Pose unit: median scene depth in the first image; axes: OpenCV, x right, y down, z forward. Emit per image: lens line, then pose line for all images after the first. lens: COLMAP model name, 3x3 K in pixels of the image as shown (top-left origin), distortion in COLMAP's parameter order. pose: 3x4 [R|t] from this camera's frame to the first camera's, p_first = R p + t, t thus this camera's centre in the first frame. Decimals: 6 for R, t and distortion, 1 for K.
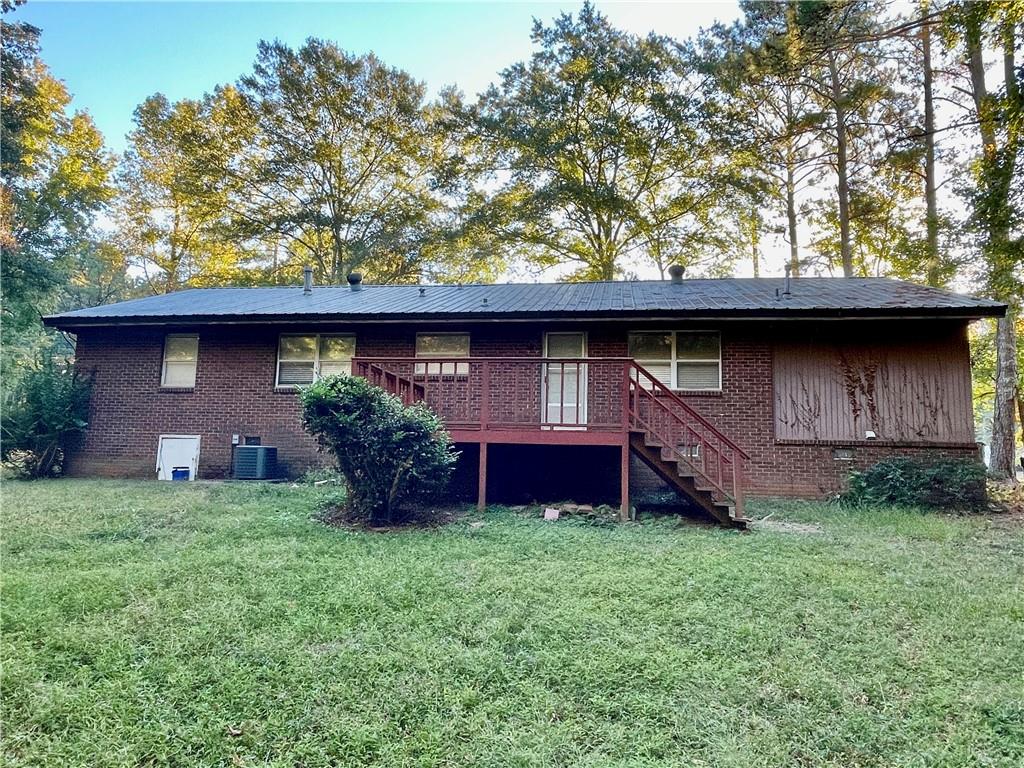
lens RADIAL K [[688.1, 0, 509.9], [0, 688.1, 386.6], [0, 0, 1]] dist [-0.008949, -0.001237]
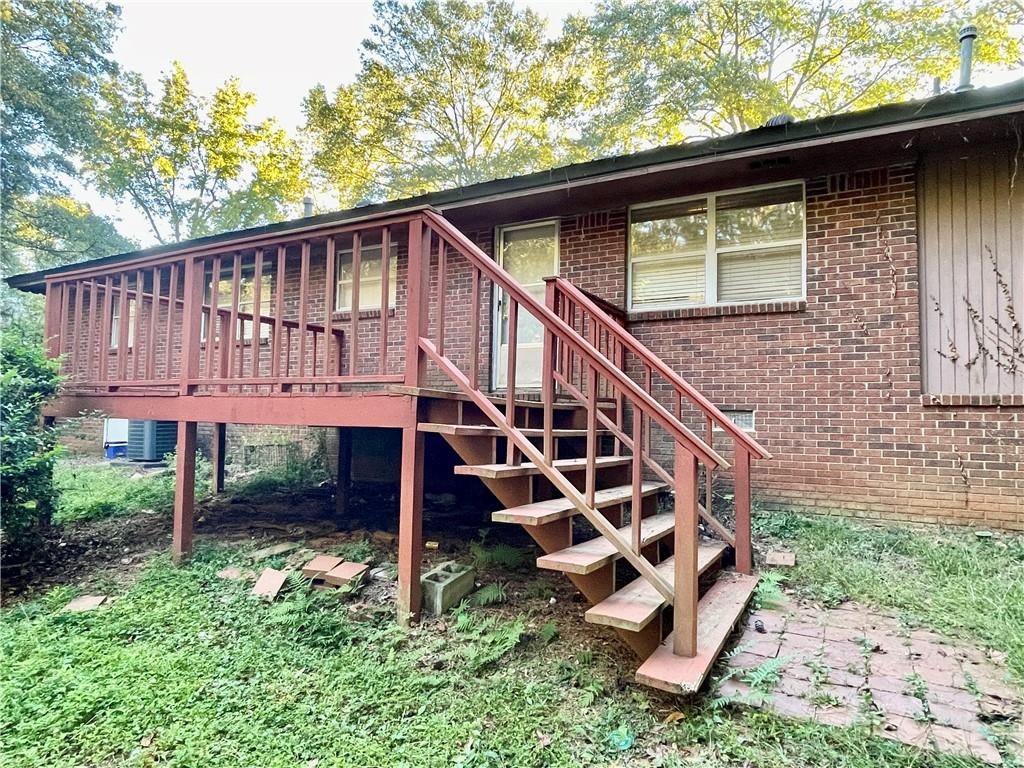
lens RADIAL K [[604.7, 0, 513.5], [0, 604.7, 391.7], [0, 0, 1]] dist [-0.005160, -0.000461]
pose [[0.942407, -0.023659, -0.333631, 0.226164], [0.048085, 0.996717, 0.065144, 0.029562], [0.330994, -0.077435, 0.940450, 0.456510]]
